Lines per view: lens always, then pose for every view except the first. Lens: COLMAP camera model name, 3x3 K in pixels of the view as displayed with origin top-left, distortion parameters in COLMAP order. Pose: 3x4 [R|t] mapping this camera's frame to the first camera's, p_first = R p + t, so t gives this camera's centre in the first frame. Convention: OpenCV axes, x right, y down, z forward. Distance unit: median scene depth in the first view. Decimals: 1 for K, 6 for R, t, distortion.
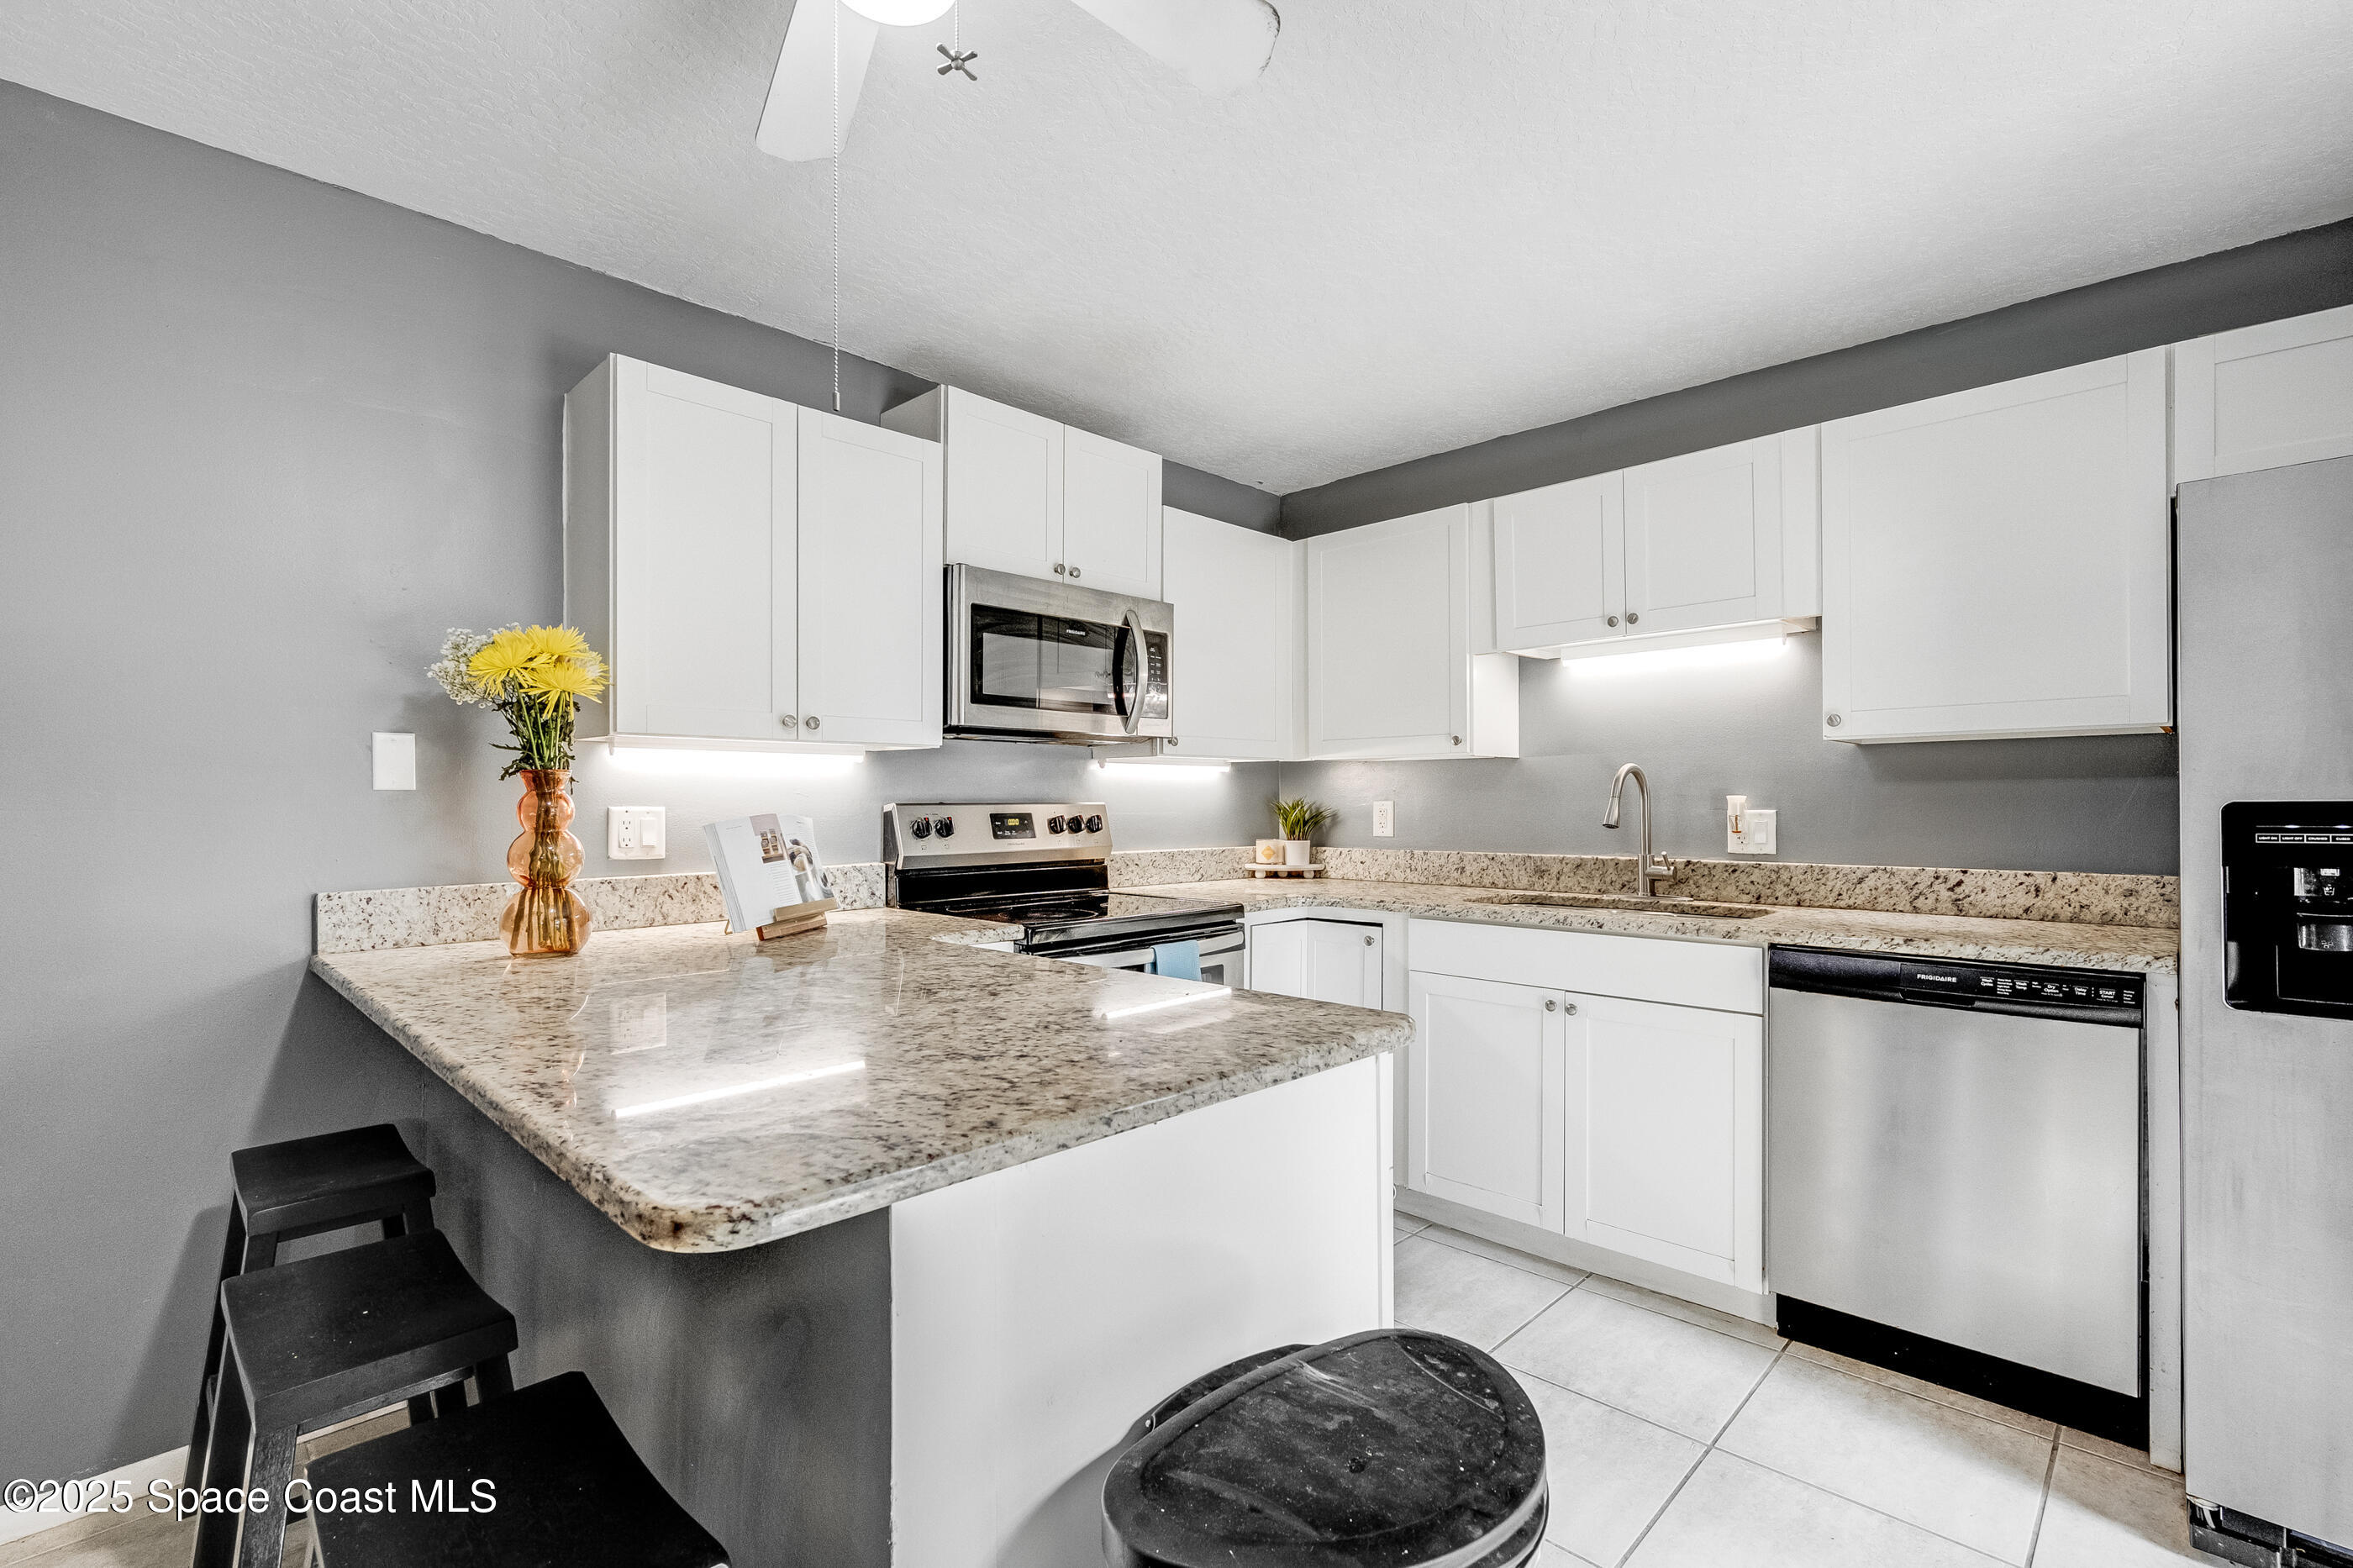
lens RADIAL K [[1047.4, 0, 1170.8], [0, 1047.4, 793.4], [0, 0, 1]] dist [-0.000889, -0.000048]
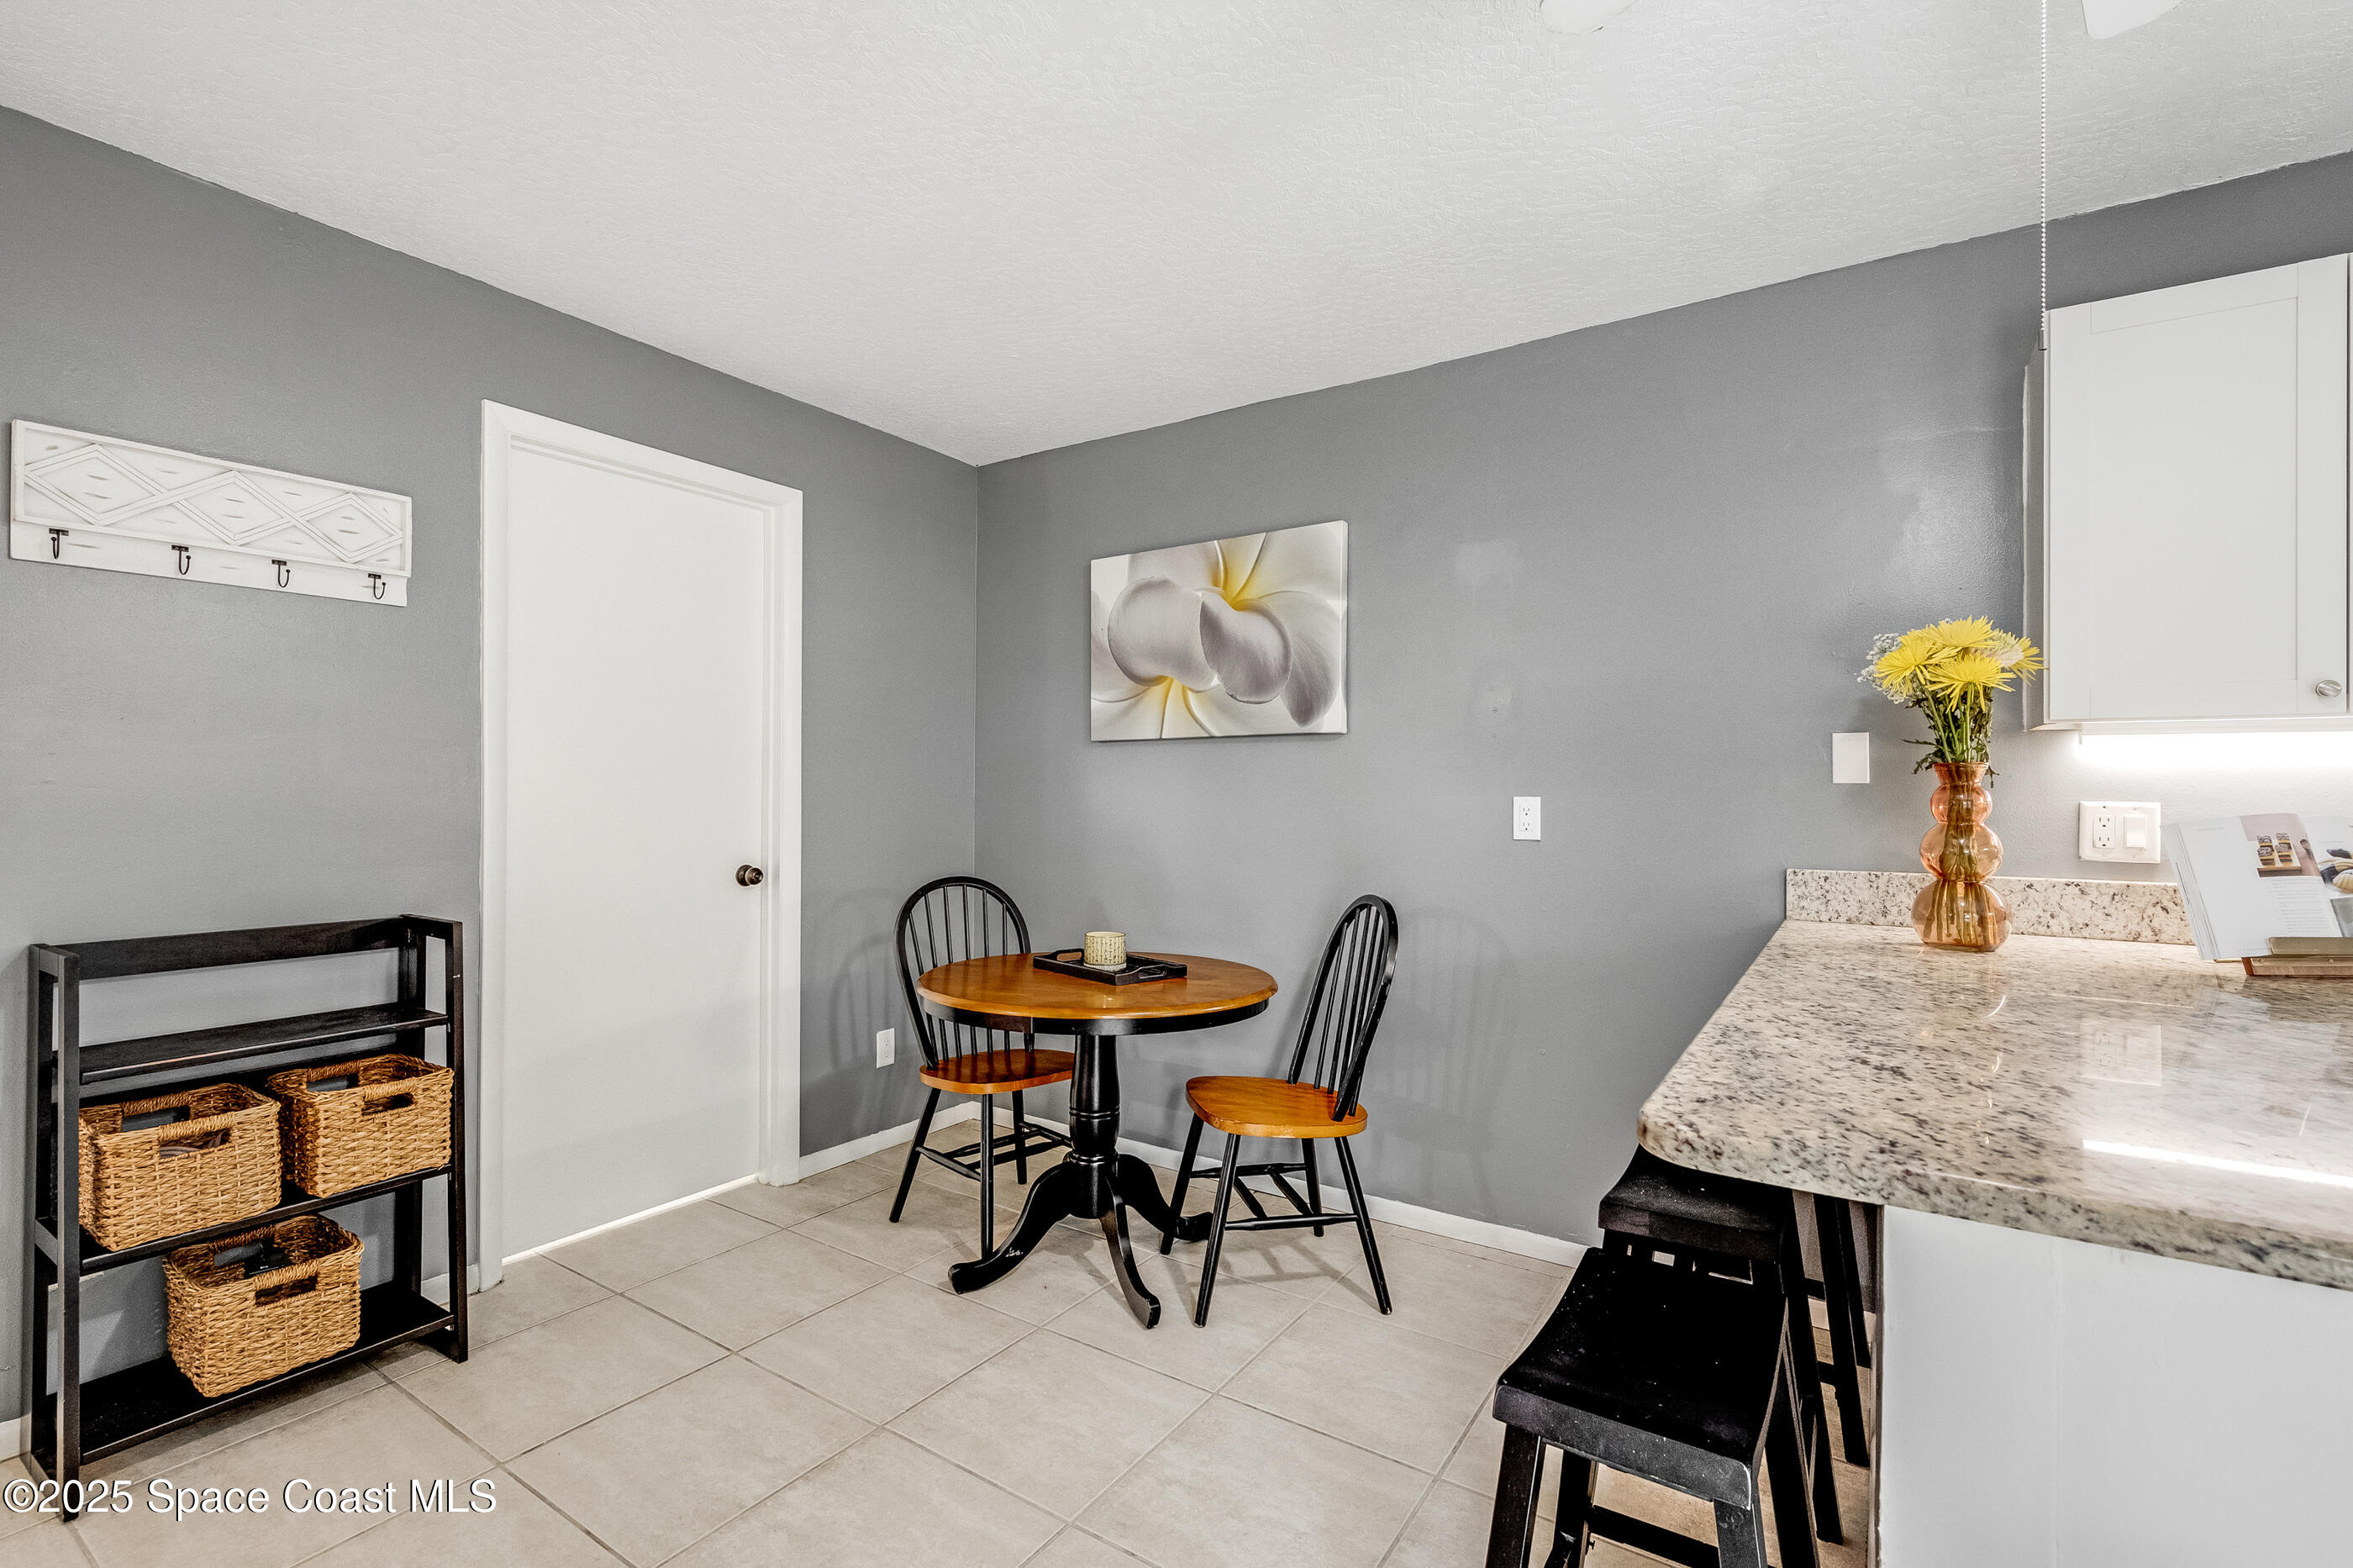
lens RADIAL K [[1055.4, 0, 1173.9], [0, 1055.4, 775.5], [0, 0, 1]] dist [0.002052, 0.000257]
pose [[0.188378, -0.010196, -0.982044, 0.192355], [0.000491, 0.999947, -0.010288, -0.000345], [0.982097, 0.001456, 0.188373, 0.055938]]
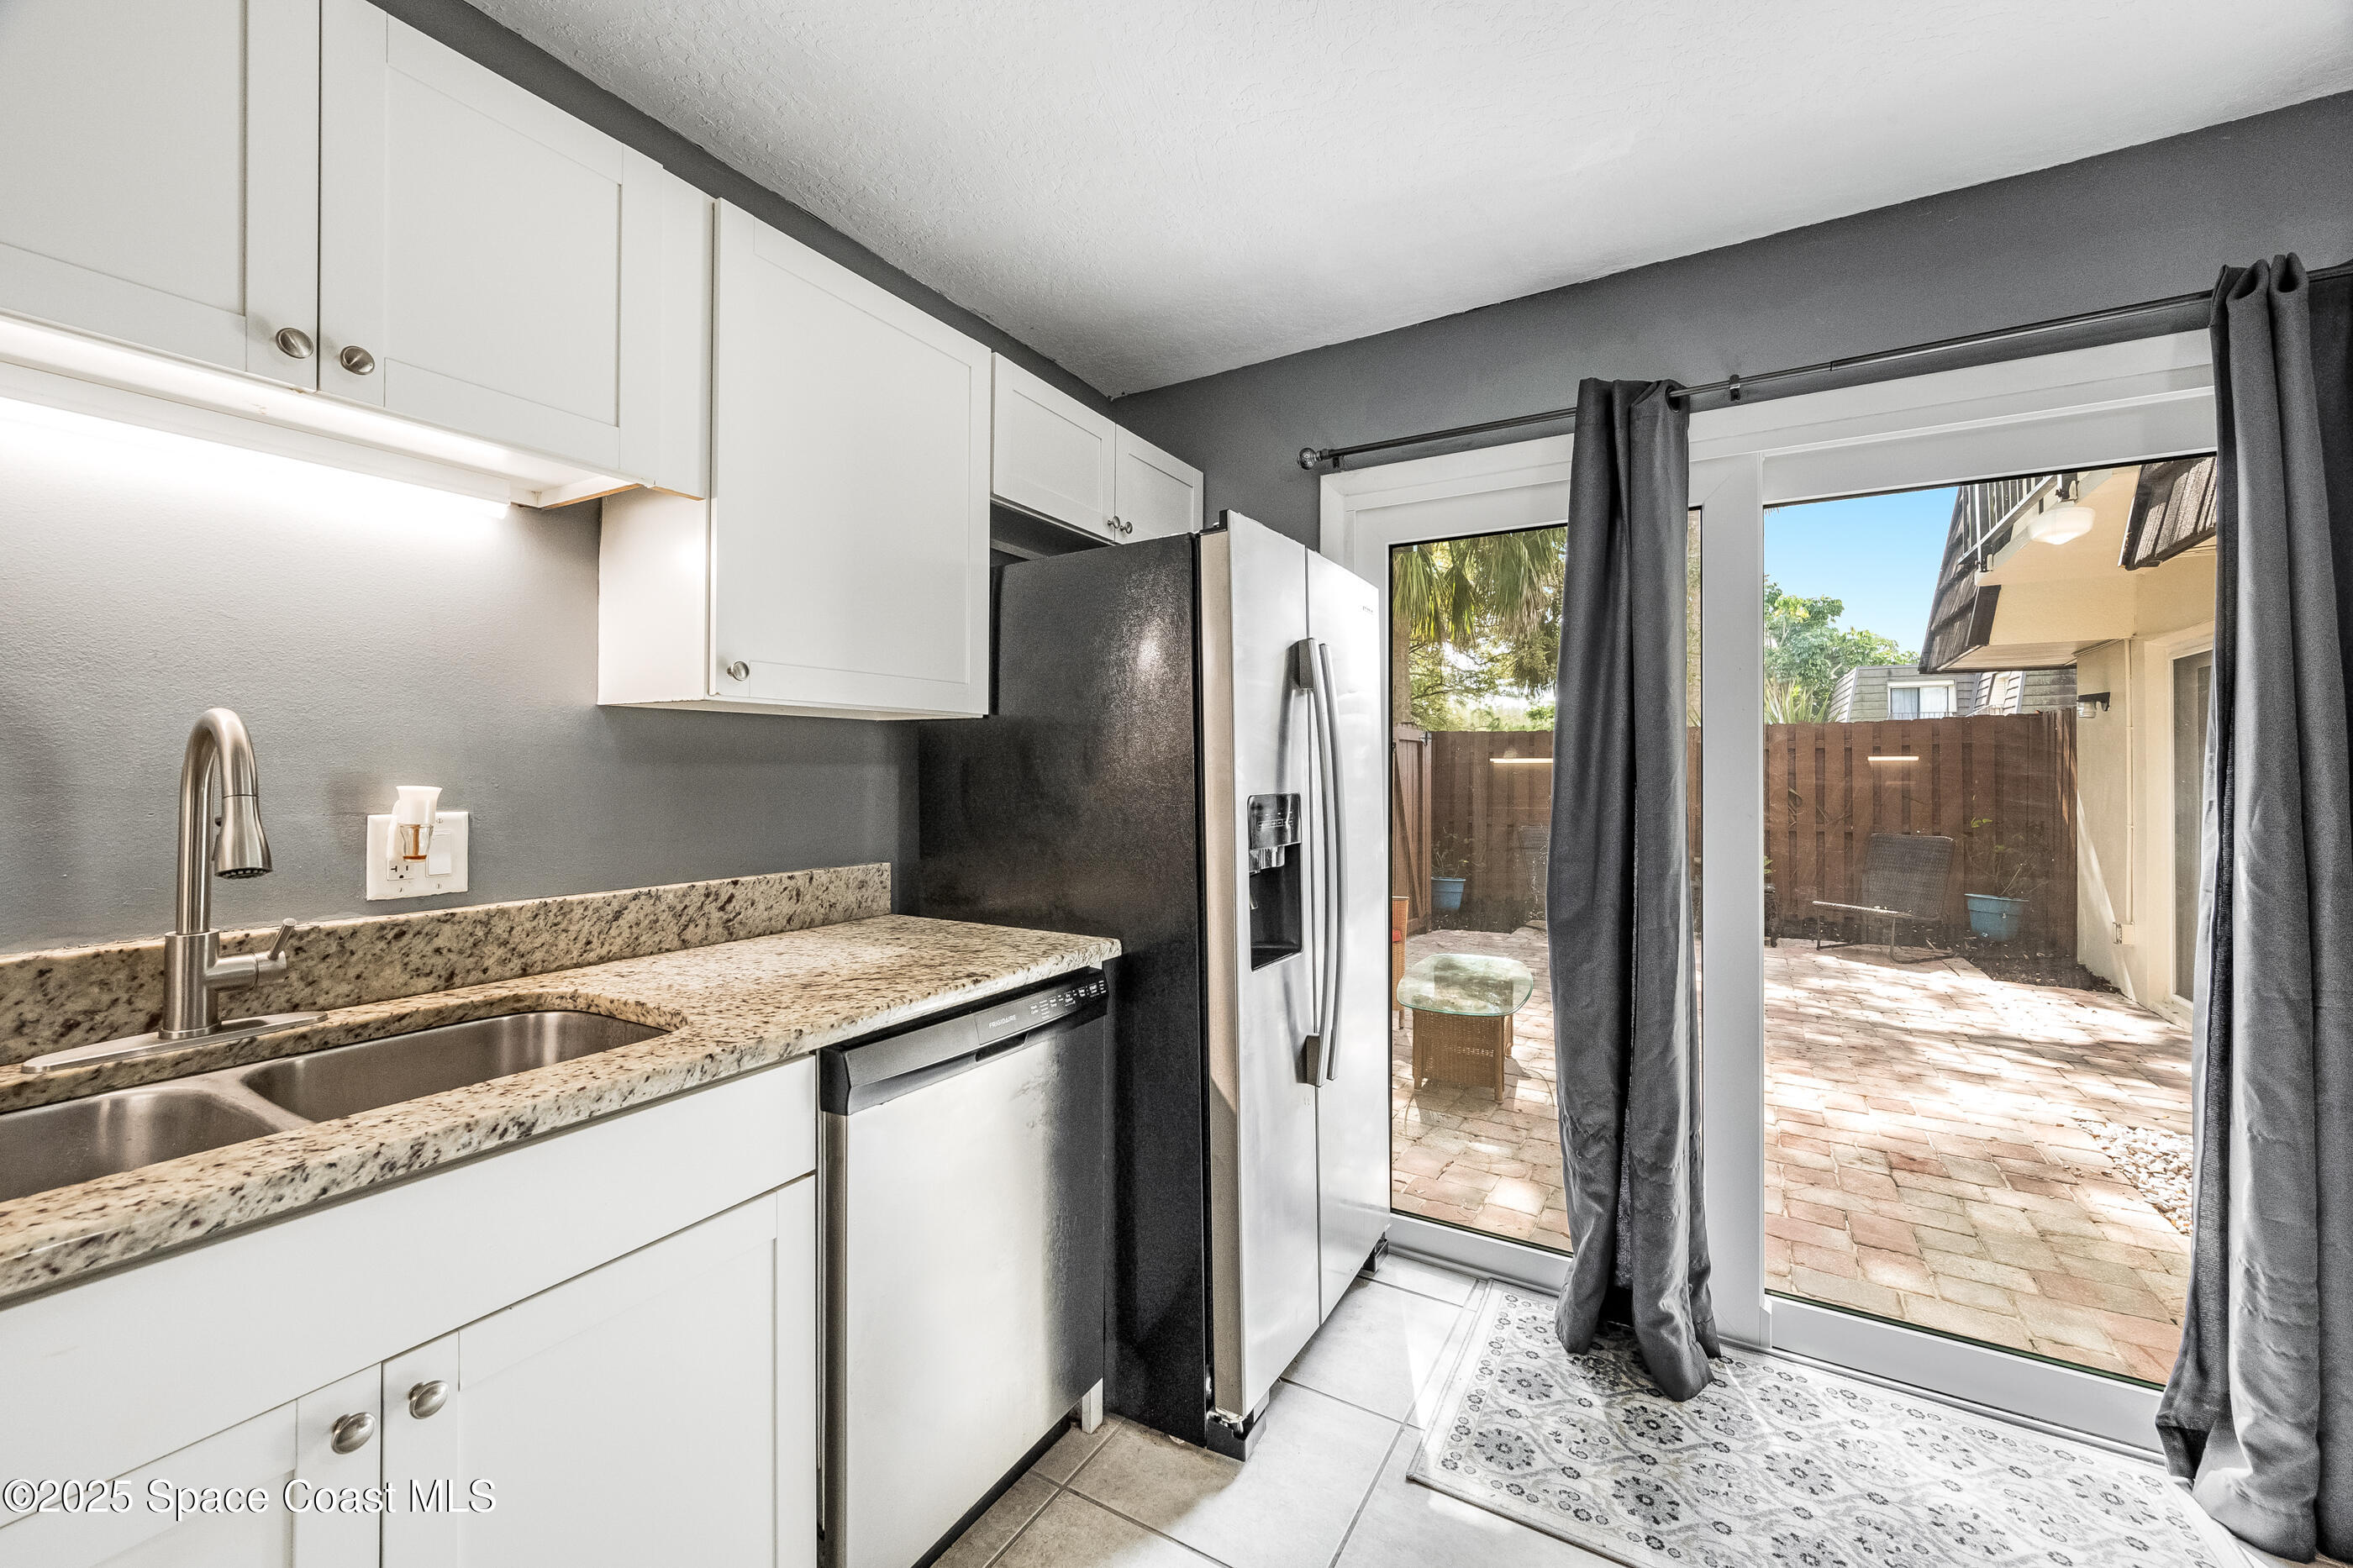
lens RADIAL K [[935.5, 0, 1171.2], [0, 935.5, 760.4], [0, 0, 1]] dist [-0.001554, -0.000346]
pose [[-0.239518, 0.008204, 0.970857, 0.010740], [-0.013581, 0.999838, -0.011800, -0.011295], [-0.970797, -0.016011, -0.239368, 0.840490]]
